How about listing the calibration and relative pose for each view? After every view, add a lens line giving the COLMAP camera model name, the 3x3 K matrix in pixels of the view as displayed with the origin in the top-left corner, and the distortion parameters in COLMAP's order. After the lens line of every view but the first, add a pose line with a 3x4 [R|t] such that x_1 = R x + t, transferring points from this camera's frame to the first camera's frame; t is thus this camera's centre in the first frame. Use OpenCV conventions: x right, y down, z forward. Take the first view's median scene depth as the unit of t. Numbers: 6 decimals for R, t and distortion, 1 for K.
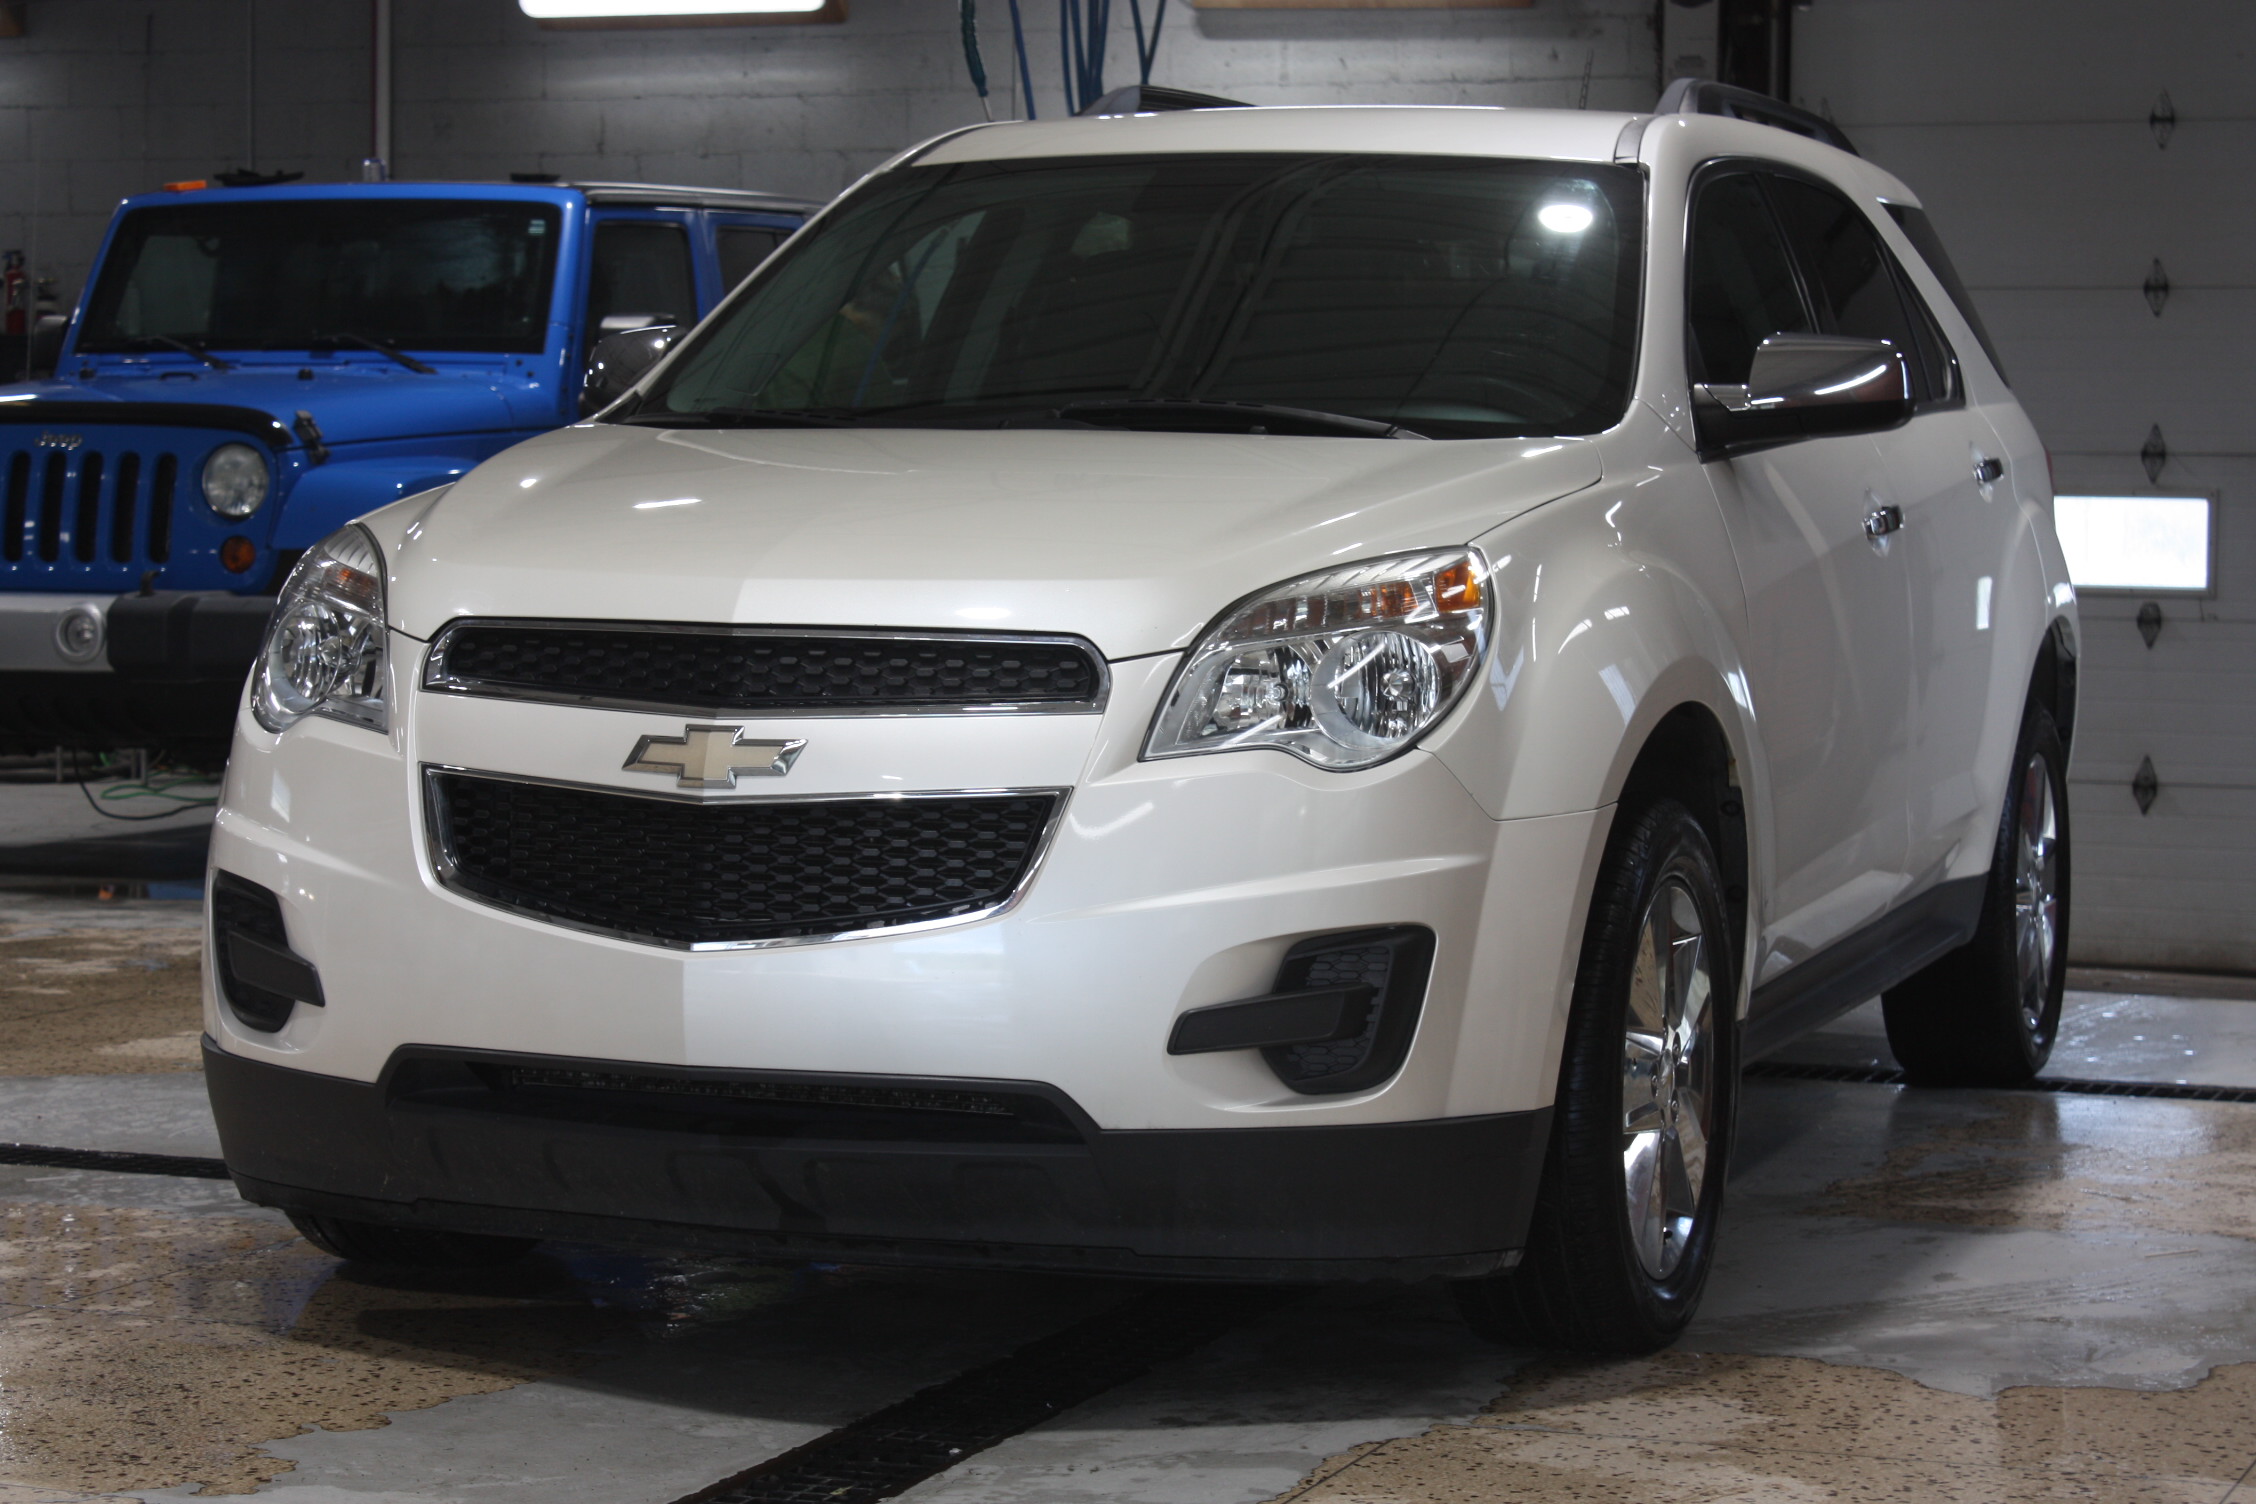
lens RADIAL K [[4941.5, 0, 1128.0], [0, 4941.5, 752.0], [0, 0, 1]] dist [0.098763, -0.314103]
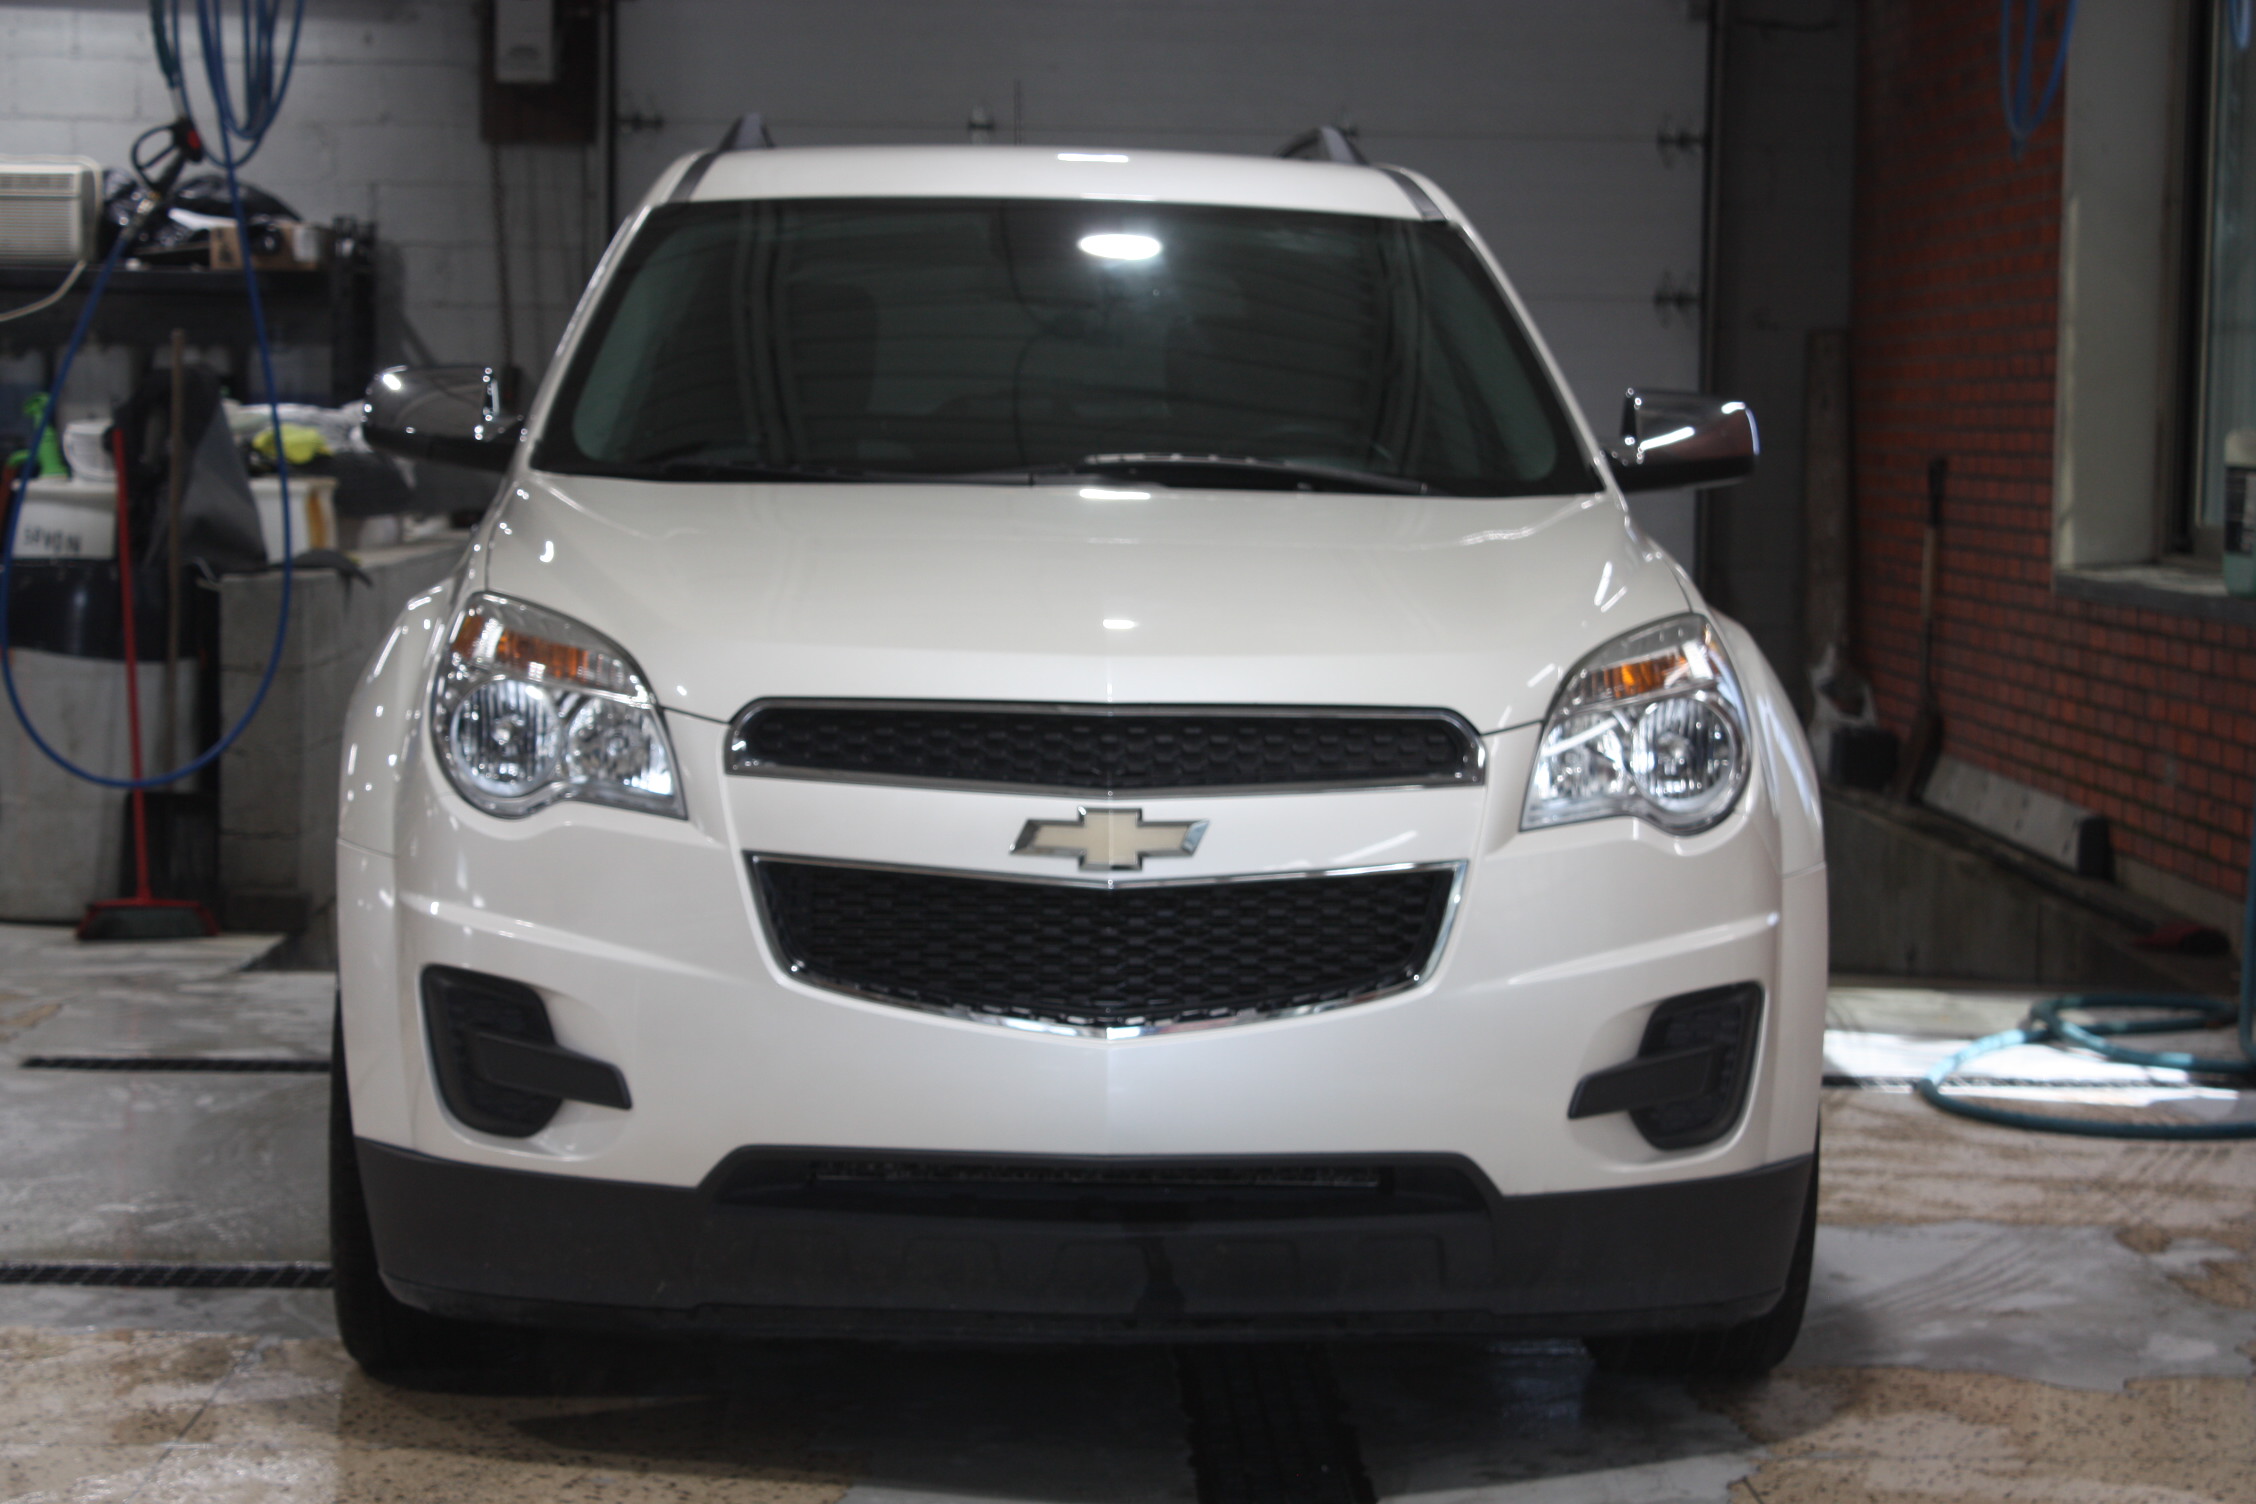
lens RADIAL K [[4941.5, 0, 1128.0], [0, 4941.5, 752.0], [0, 0, 1]] dist [0.098763, -0.314103]
pose [[0.919199, -0.021708, 0.393195, -0.464222], [0.017202, 0.999740, 0.014981, -0.030886], [-0.393418, -0.007007, 0.919333, 0.093769]]
